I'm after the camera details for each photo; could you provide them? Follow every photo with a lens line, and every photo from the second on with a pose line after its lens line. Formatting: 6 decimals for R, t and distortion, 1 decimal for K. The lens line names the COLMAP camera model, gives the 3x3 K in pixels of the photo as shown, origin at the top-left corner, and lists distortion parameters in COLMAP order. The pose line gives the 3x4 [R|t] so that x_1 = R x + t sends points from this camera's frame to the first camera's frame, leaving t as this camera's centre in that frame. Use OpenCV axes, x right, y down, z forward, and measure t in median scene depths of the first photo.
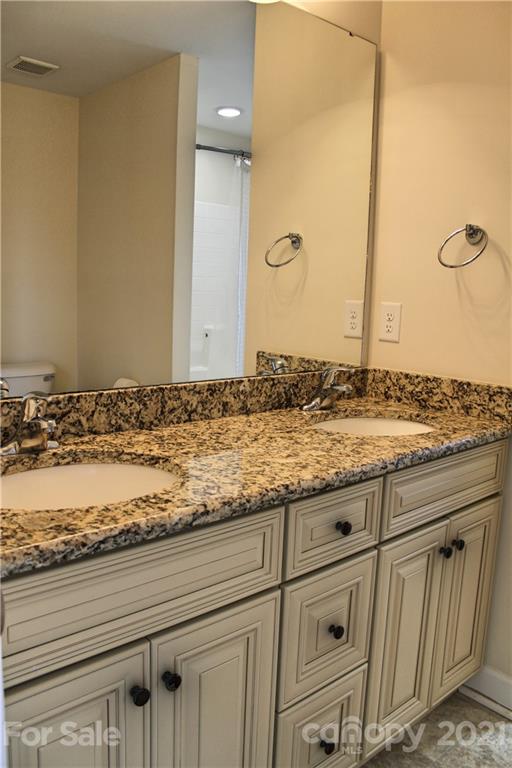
lens RADIAL K [[634.7, 0, 256.0], [0, 634.7, 384.0], [0, 0, 1]] dist [-0.087968, 0.003479]
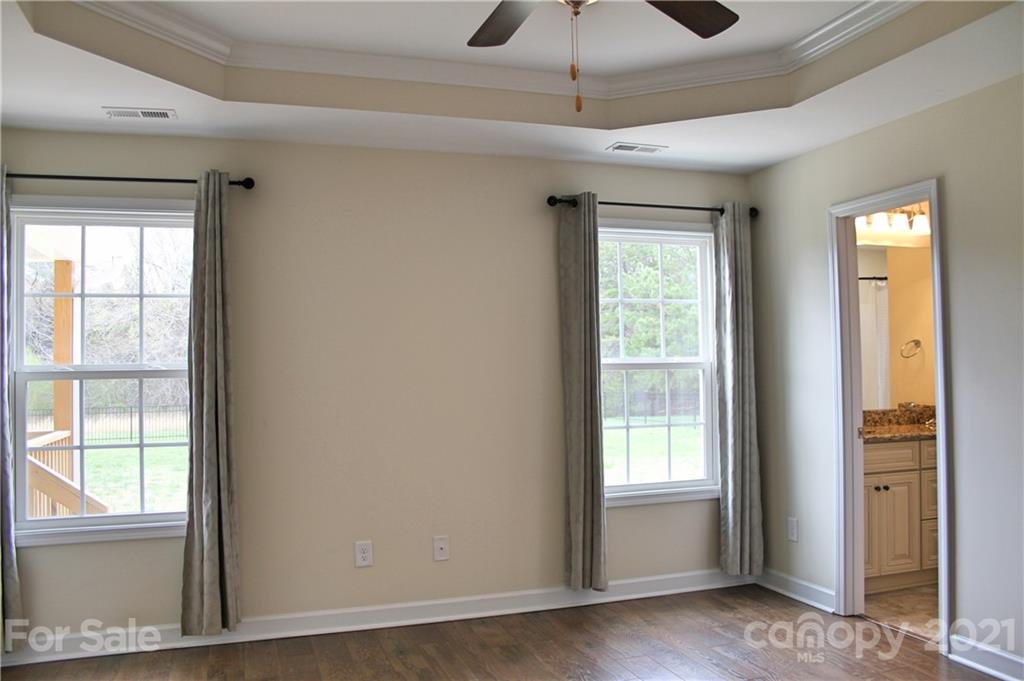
lens RADIAL K [[846.3, 0, 512.0], [0, 846.3, 340.5], [0, 0, 1]] dist [-0.087968, 0.003479]
pose [[0.921245, -0.056617, -0.384840, -0.134594], [-0.014307, 0.983749, -0.178978, 0.307381], [0.388719, 0.170389, 0.905464, -2.330218]]
